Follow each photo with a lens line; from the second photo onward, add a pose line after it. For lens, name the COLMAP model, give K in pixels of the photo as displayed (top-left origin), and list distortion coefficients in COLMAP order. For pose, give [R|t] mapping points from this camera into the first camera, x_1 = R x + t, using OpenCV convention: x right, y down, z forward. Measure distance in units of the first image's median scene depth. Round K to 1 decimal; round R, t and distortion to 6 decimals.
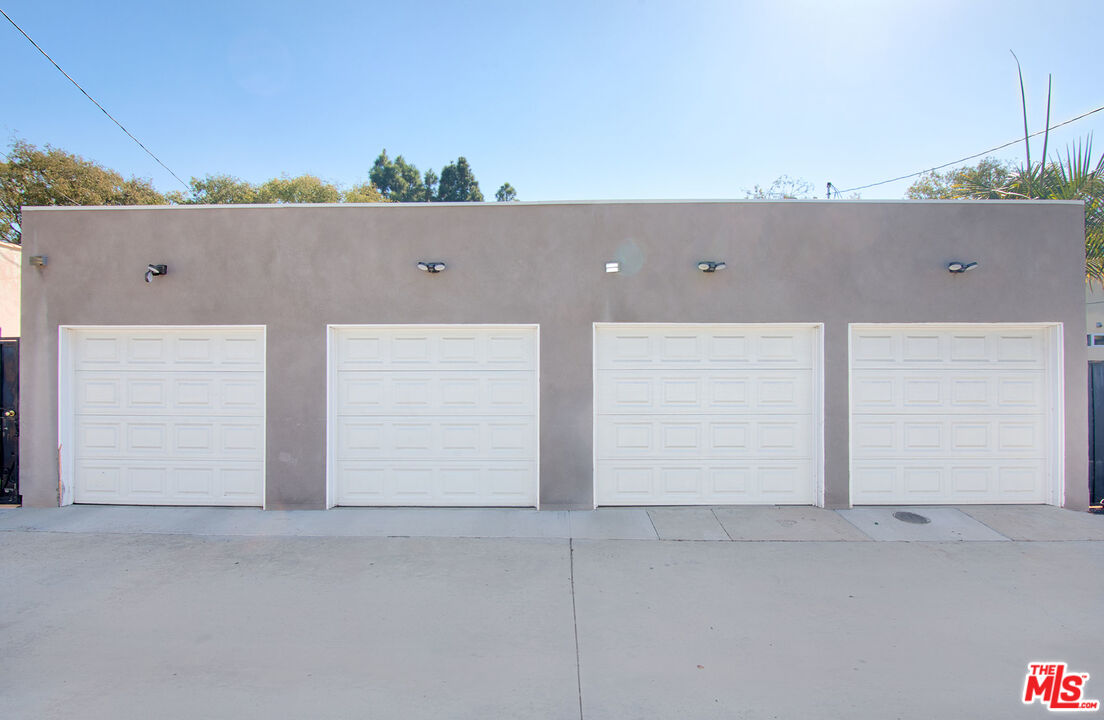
lens RADIAL K [[502.3, 0, 552.1], [0, 502.3, 370.8], [0, 0, 1]] dist [-0.012267, -0.000139]
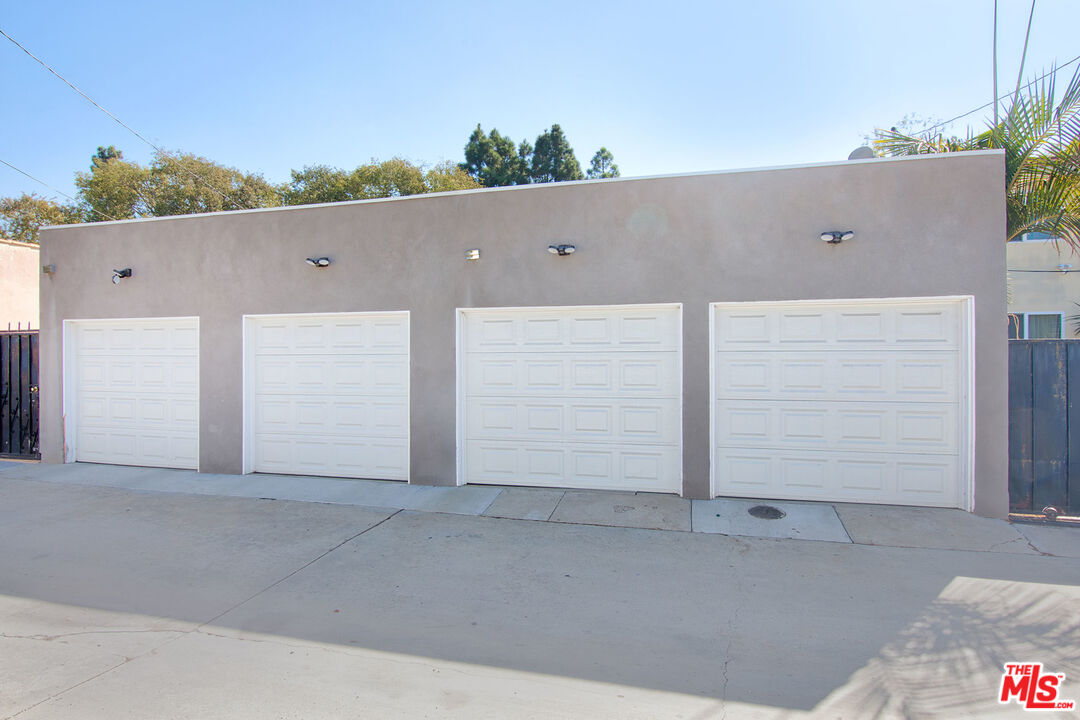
lens RADIAL K [[535.1, 0, 534.4], [0, 535.1, 354.0], [0, 0, 1]] dist [-0.007089, -0.000426]
pose [[0.975192, -0.003554, -0.221333, 0.478303], [0.005491, 0.999952, 0.008141, -0.008569], [0.221294, -0.009154, 0.975164, -0.054038]]
